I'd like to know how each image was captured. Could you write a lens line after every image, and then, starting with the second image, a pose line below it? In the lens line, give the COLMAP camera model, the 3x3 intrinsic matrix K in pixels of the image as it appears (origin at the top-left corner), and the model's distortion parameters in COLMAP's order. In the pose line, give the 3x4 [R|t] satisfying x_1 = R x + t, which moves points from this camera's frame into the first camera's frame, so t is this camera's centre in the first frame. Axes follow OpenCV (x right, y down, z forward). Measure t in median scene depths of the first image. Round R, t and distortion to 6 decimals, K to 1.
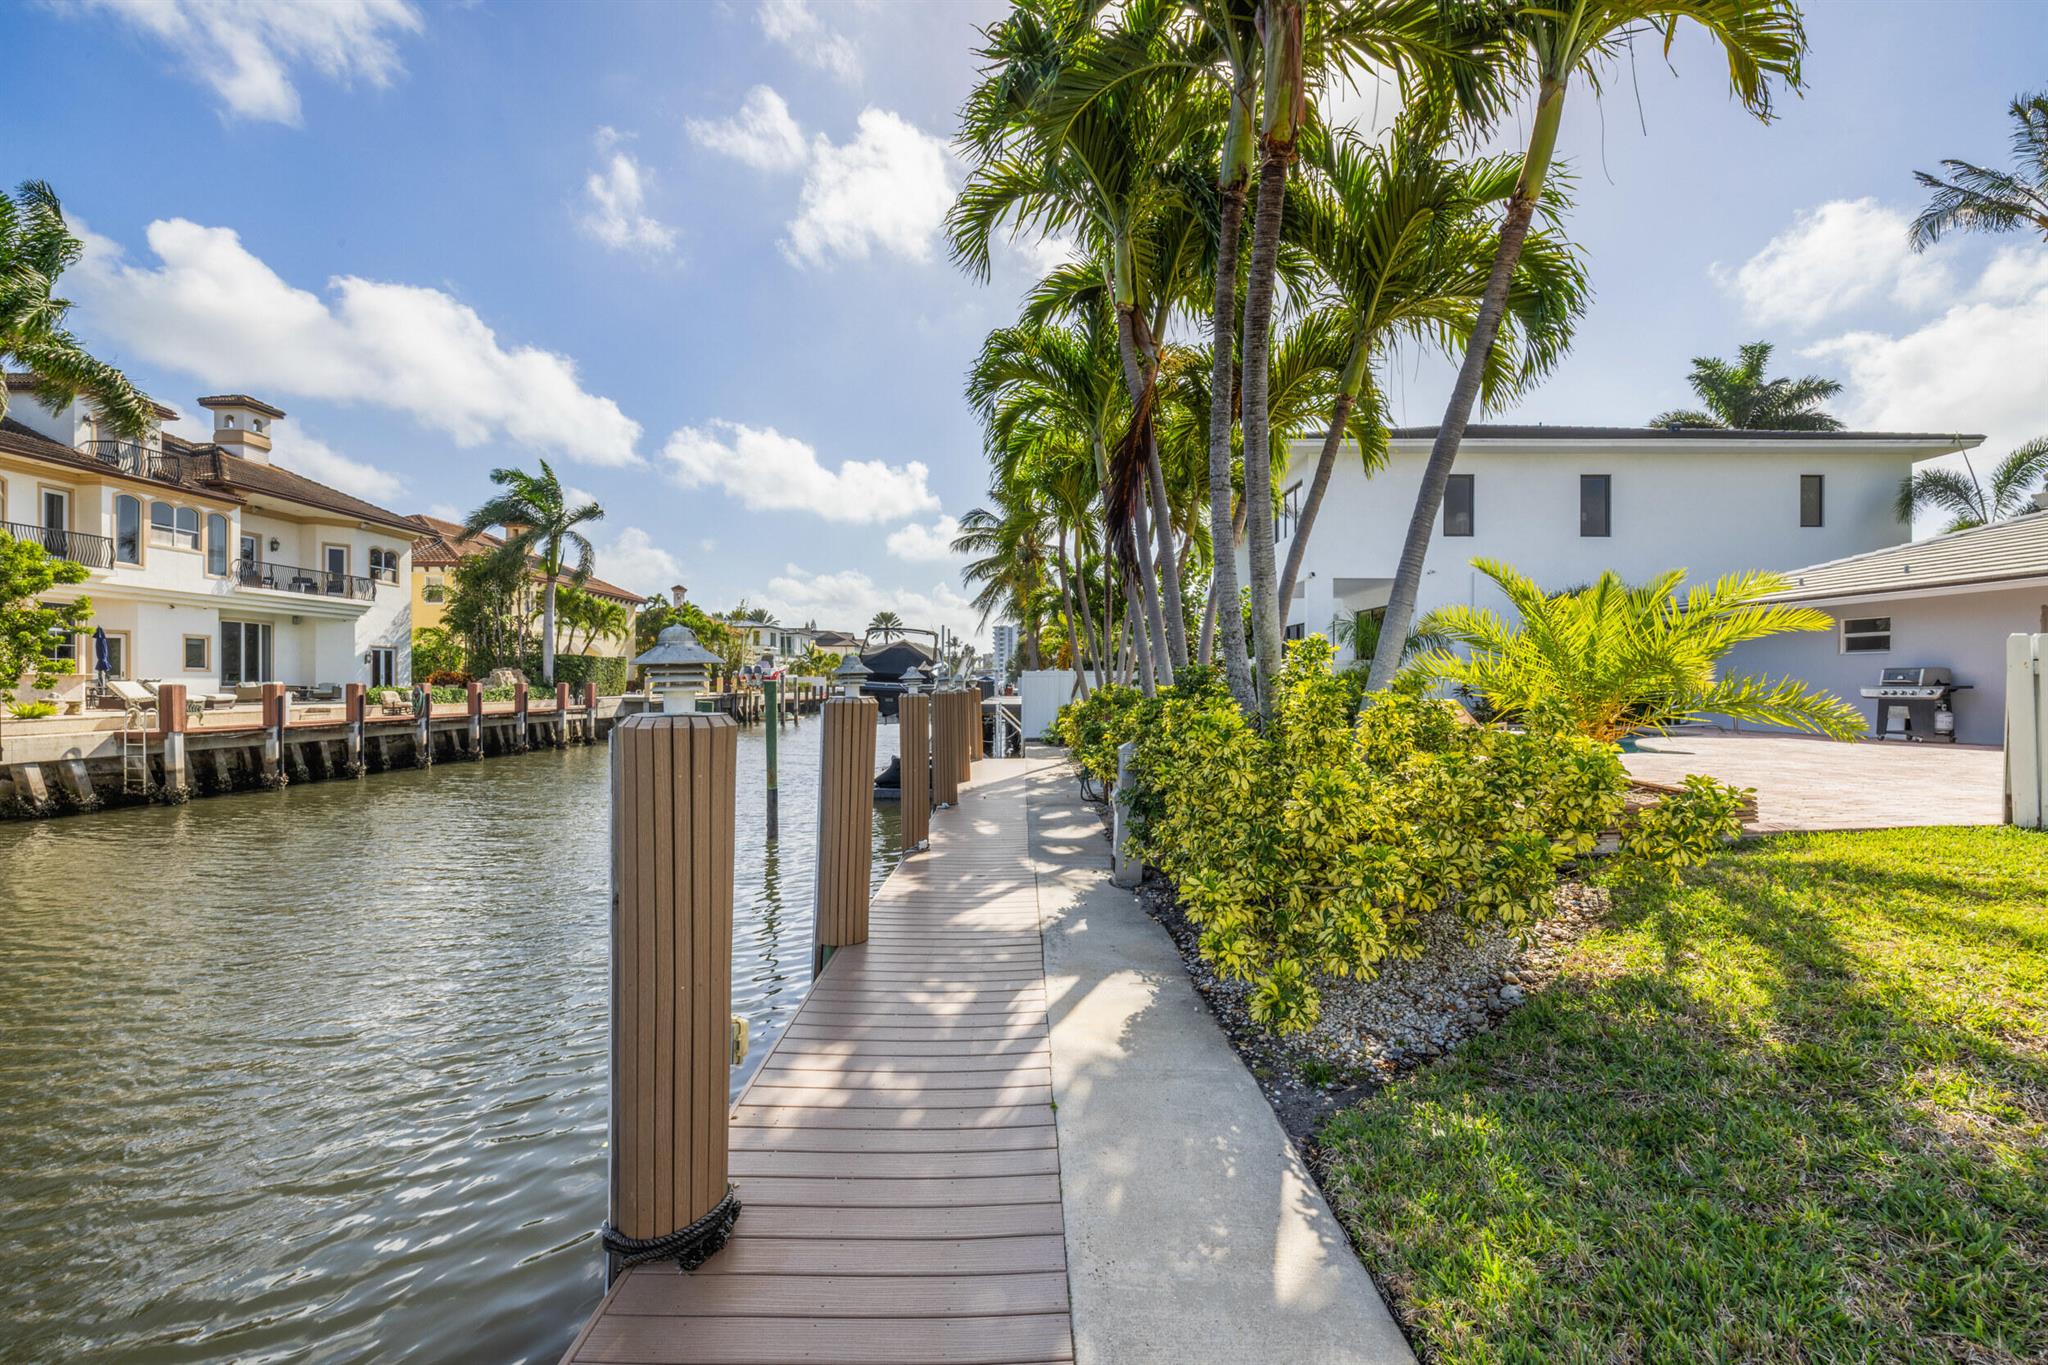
lens RADIAL K [[881.2, 0, 994.4], [0, 881.2, 679.4], [0, 0, 1]] dist [-0.000277, 0.000523]
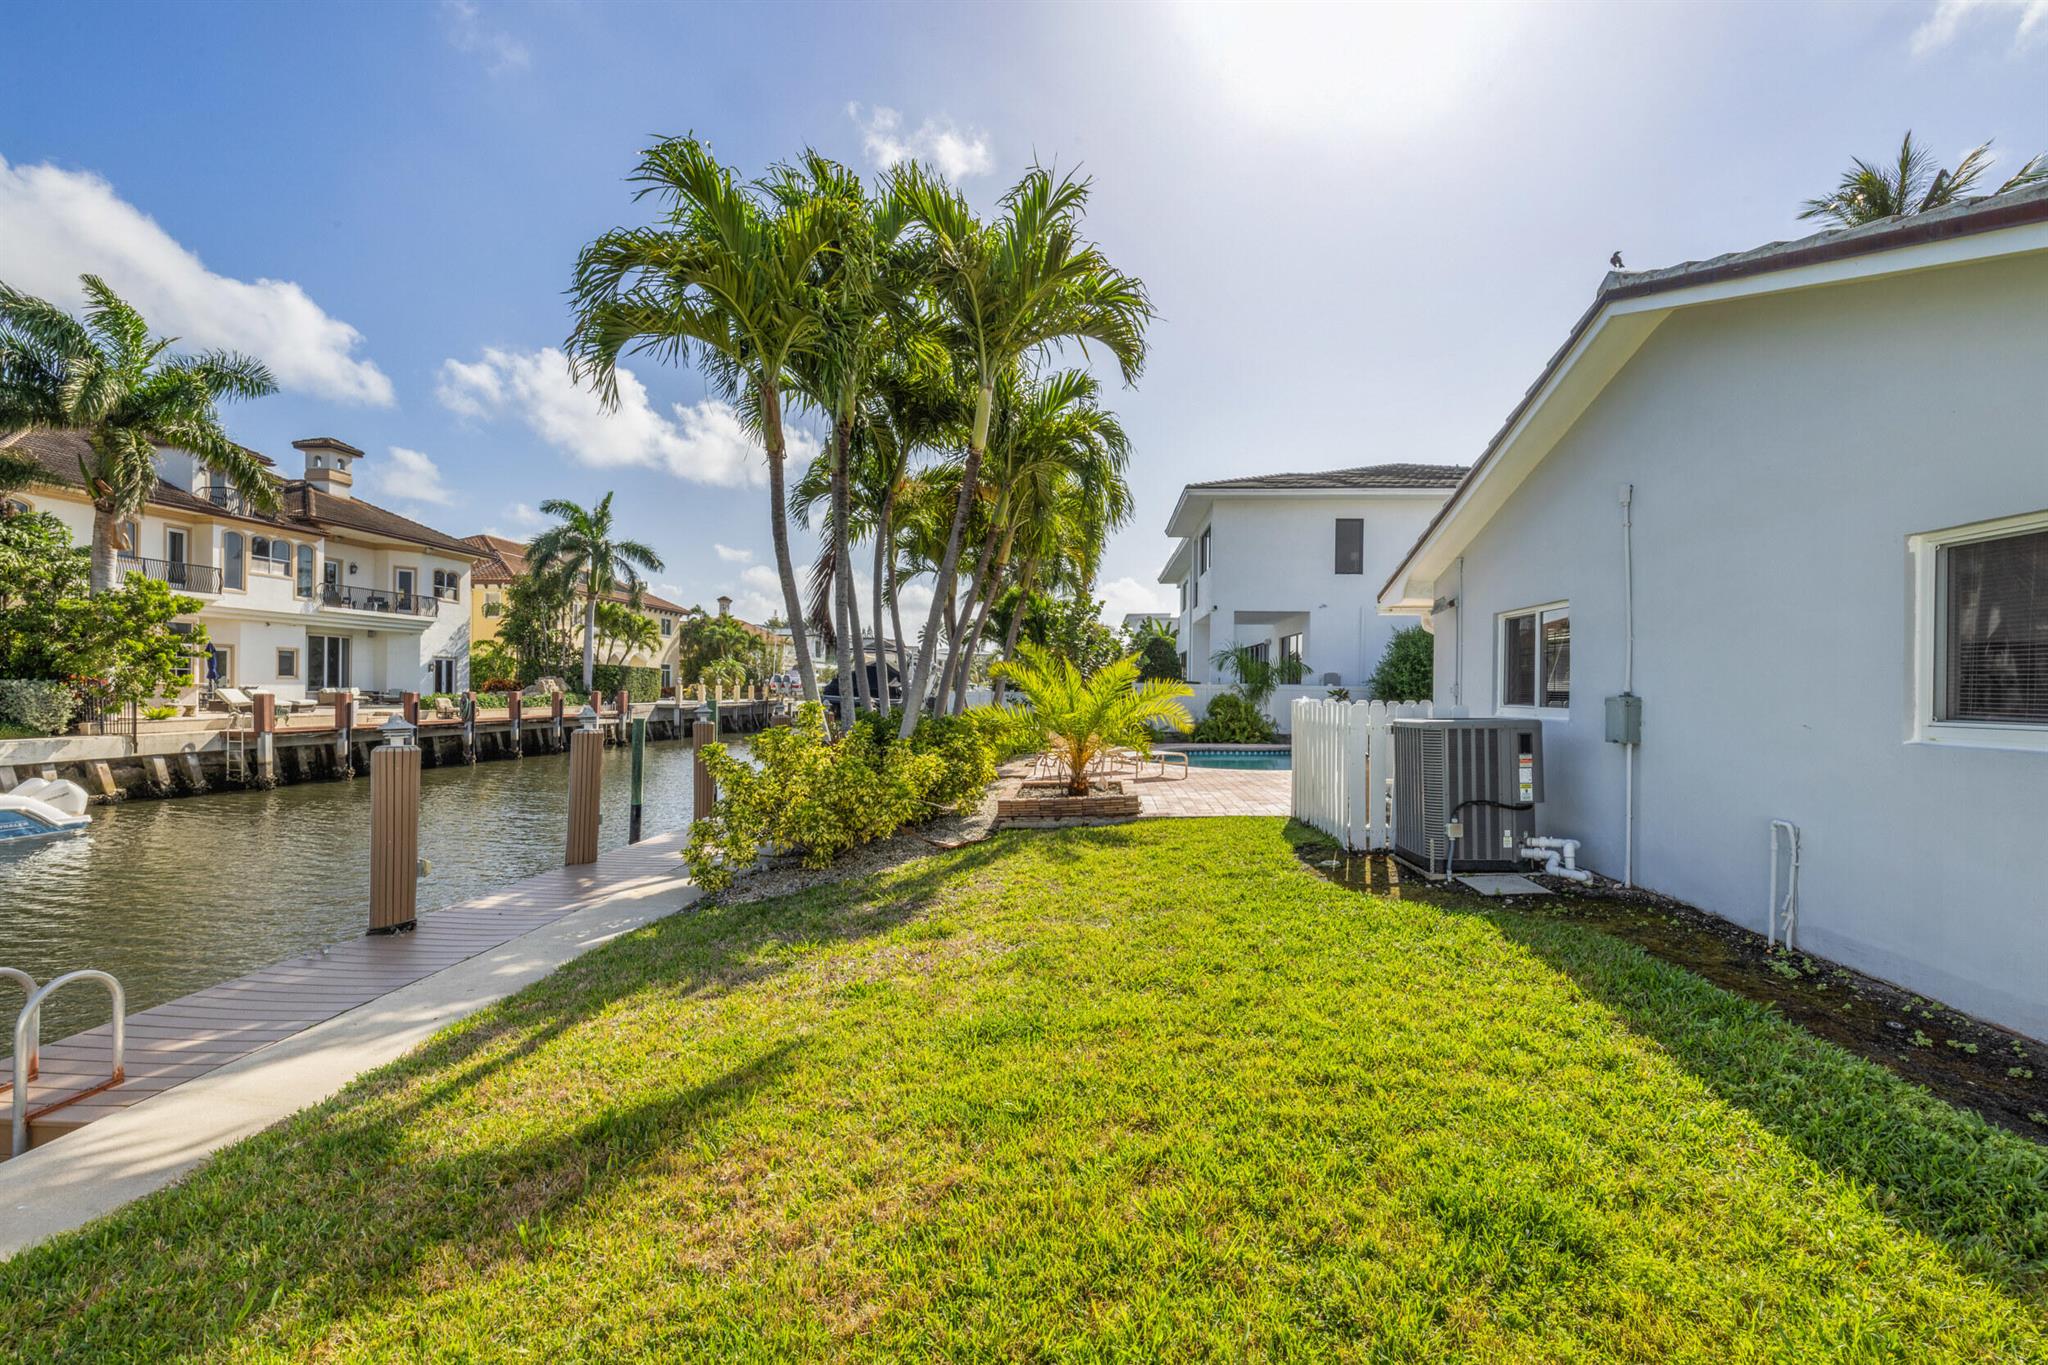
lens RADIAL K [[919.7, 0, 1024.0], [0, 919.7, 682.5], [0, 0, 1]] dist [-0.000056, -0.000470]
pose [[0.997582, 0.011112, -0.068610, 0.150662], [-0.011180, 0.999937, -0.000602, -0.014056], [0.068599, 0.001367, 0.997643, -0.147272]]
